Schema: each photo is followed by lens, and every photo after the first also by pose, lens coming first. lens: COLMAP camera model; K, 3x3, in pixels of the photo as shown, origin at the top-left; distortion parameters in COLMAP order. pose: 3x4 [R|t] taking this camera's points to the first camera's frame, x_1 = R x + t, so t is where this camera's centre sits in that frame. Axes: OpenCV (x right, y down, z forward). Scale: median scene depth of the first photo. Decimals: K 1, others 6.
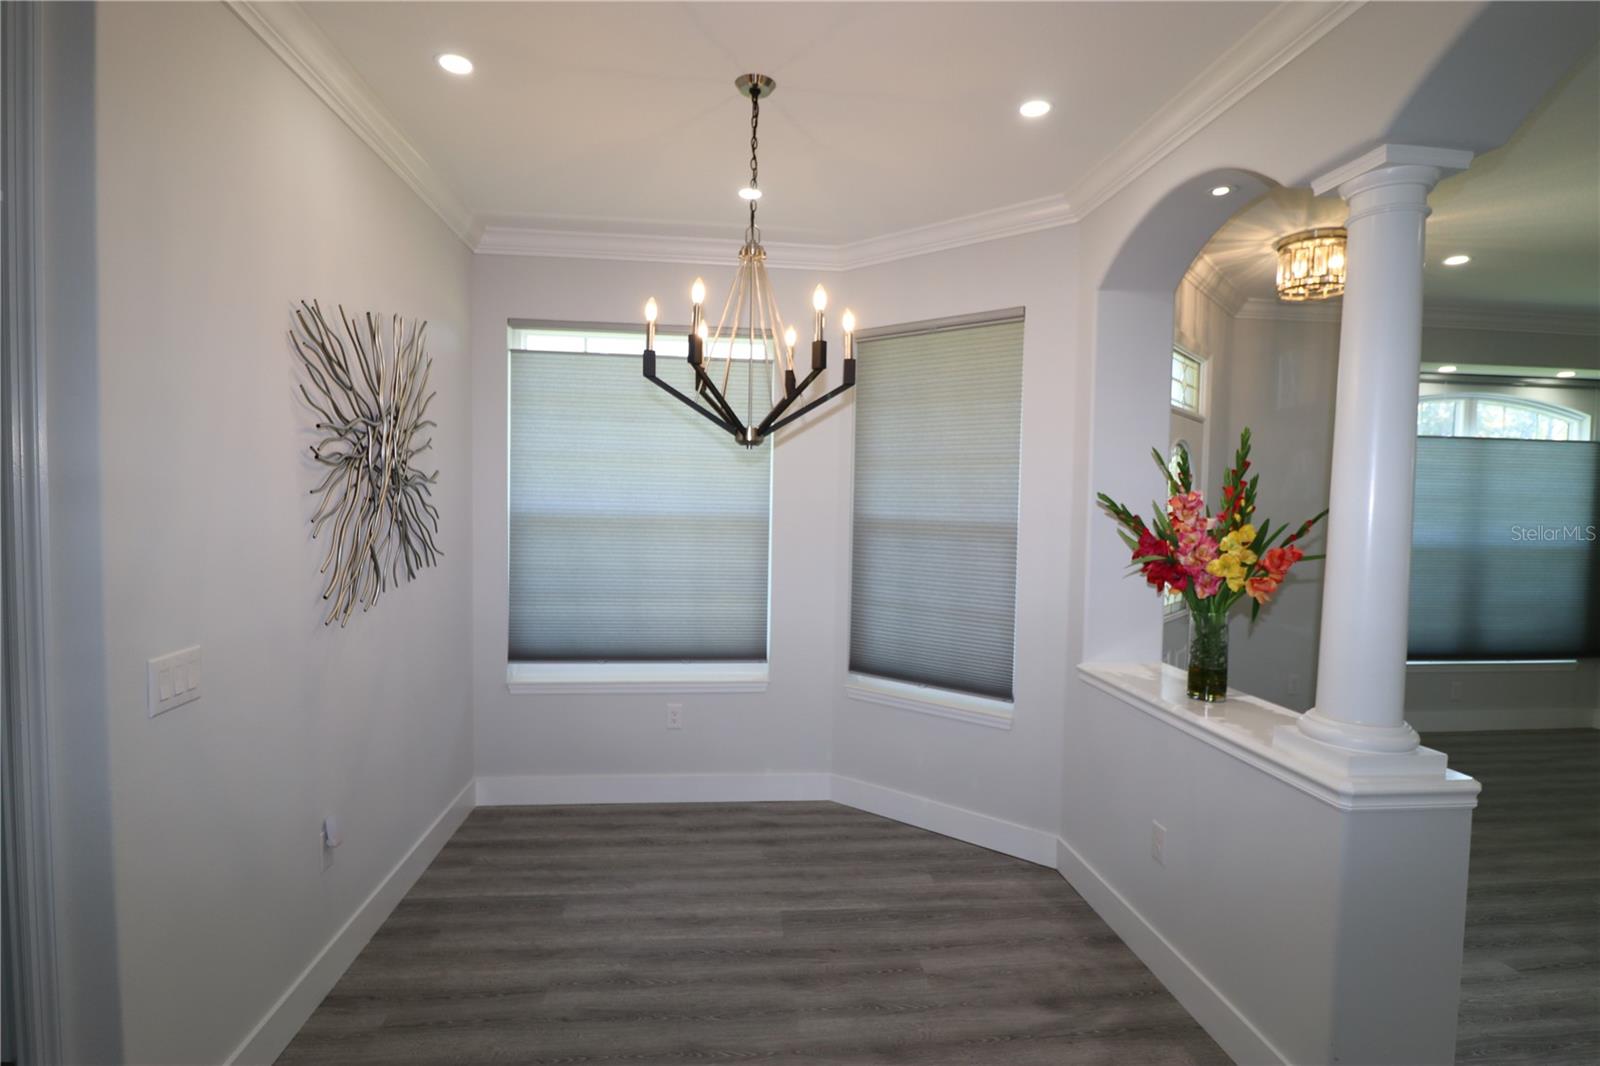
lens RADIAL K [[799.6, 0, 793.7], [0, 799.6, 536.6], [0, 0, 1]] dist [0.036897, -0.031071]
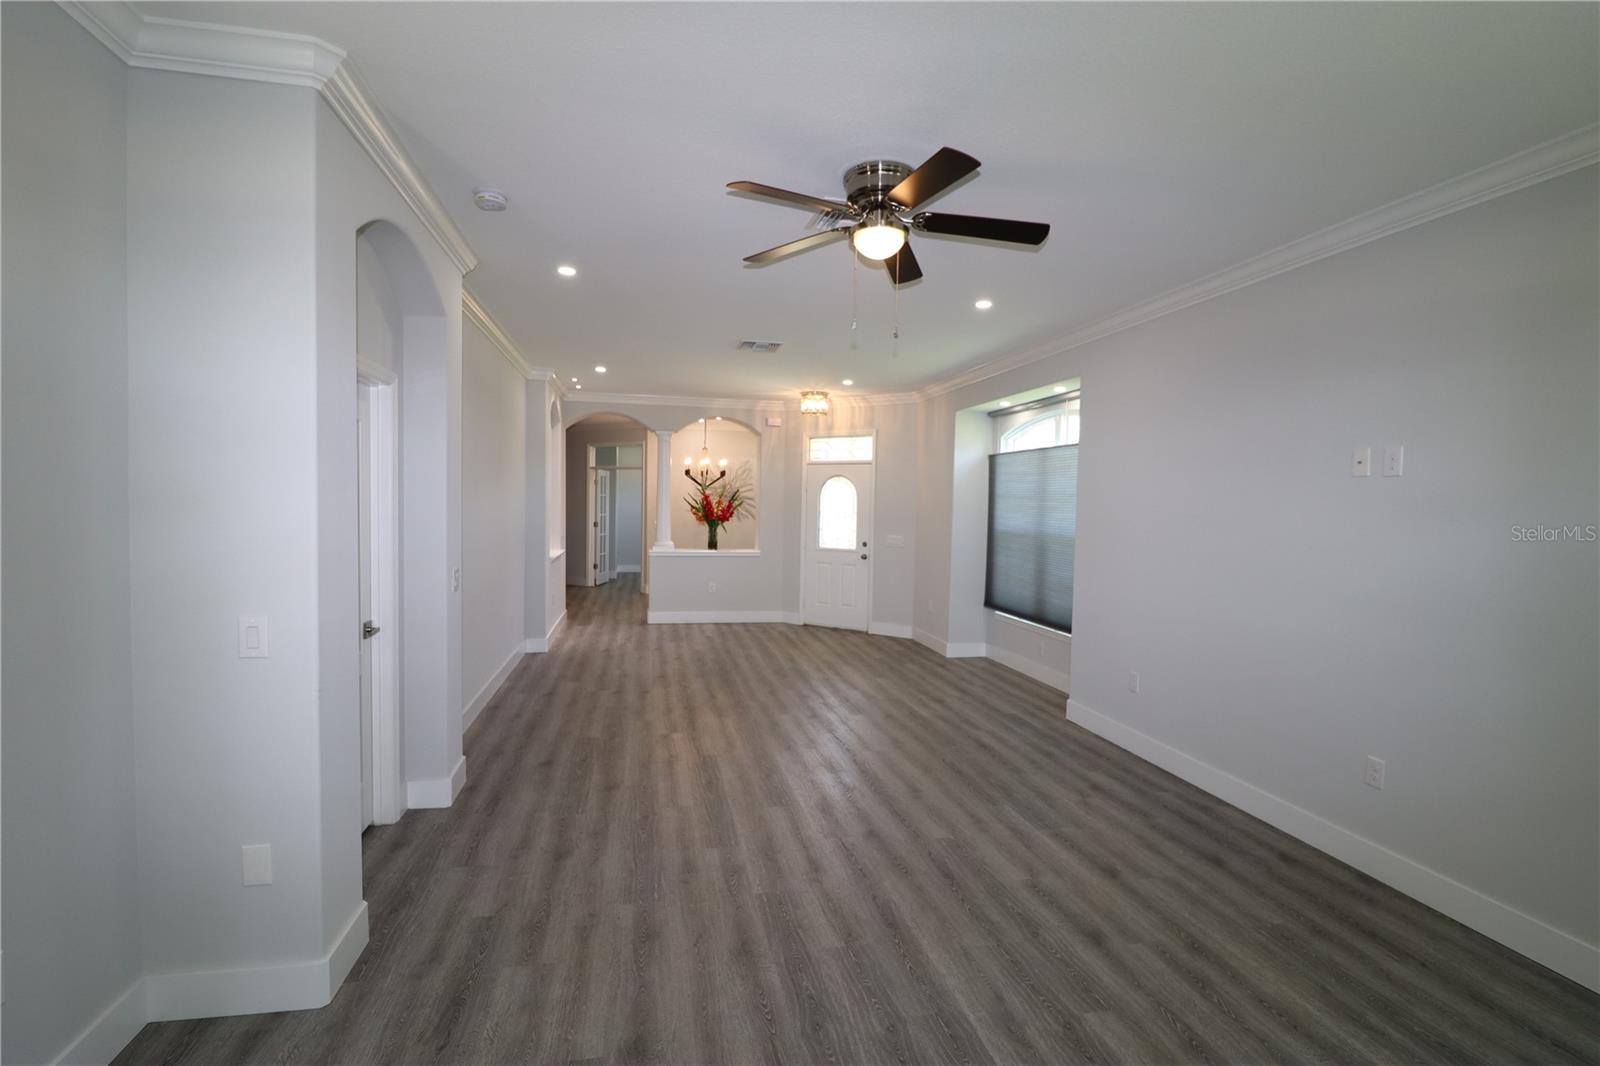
lens RADIAL K [[752.6, 0, 800.0], [0, 752.6, 533.0], [0, 0, 1]] dist [0.004023, -0.000180]
pose [[0.094979, 0.020171, -0.995275, 2.605253], [-0.065069, 0.997782, 0.014012, 0.025050], [0.993350, 0.063431, 0.096081, 0.678400]]
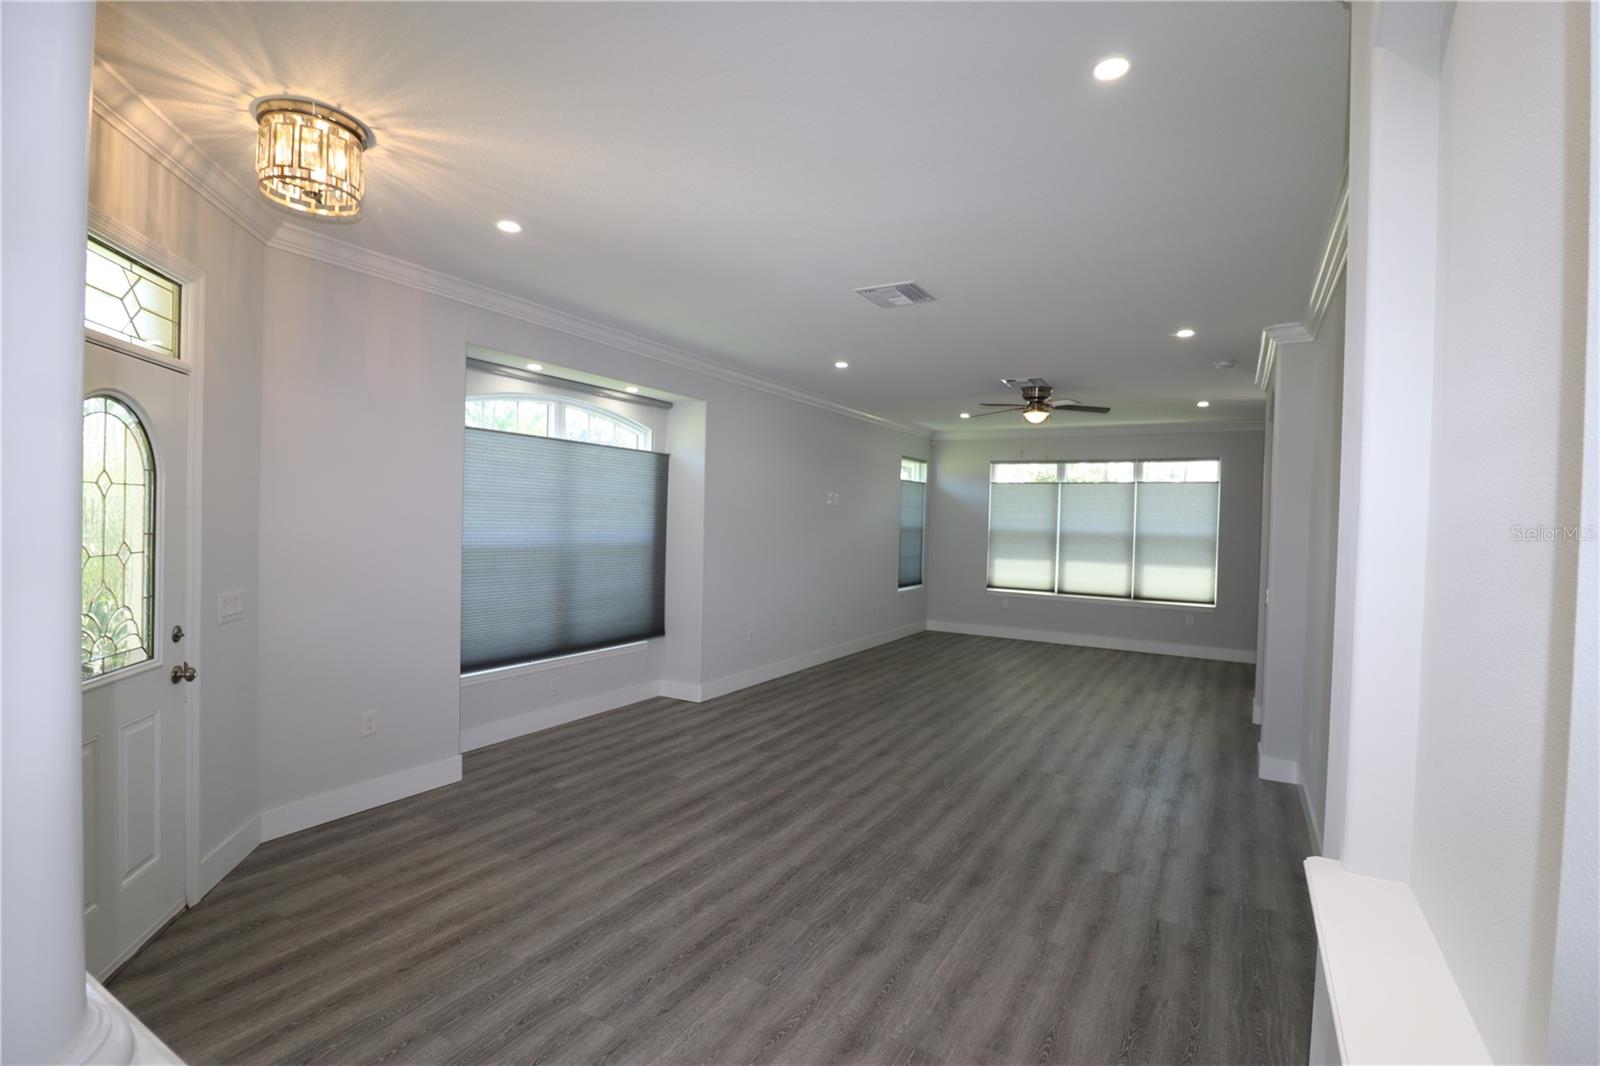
lens RADIAL K [[752.6, 0, 800.0], [0, 752.6, 533.0], [0, 0, 1]] dist [0.004023, -0.000180]
pose [[0.595461, -0.018391, 0.803173, 0.329302], [0.019298, 0.999777, 0.008586, -0.007742], [-0.803152, 0.010387, 0.595683, 0.245741]]
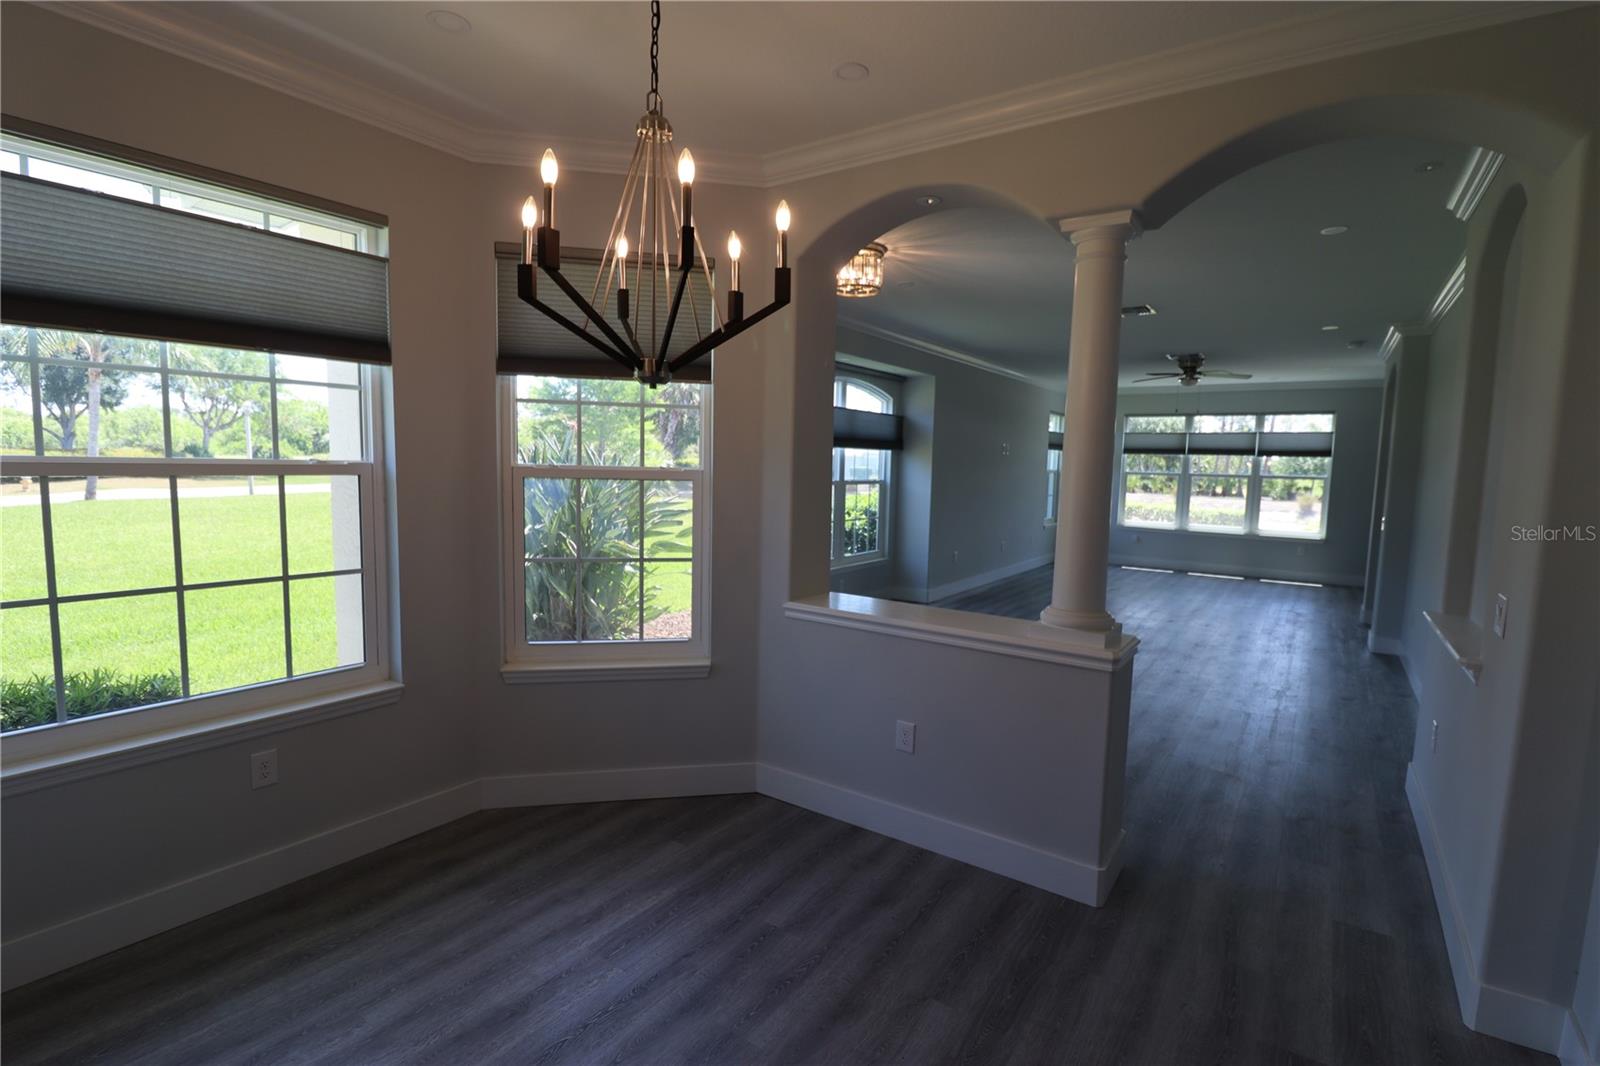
lens RADIAL K [[752.6, 0, 800.0], [0, 752.6, 533.0], [0, 0, 1]] dist [0.004023, -0.000180]
pose [[0.657384, -0.074202, 0.749893, -0.307113], [0.021941, 0.996603, 0.079380, -0.014613], [-0.753236, -0.035729, 0.656779, 0.241892]]
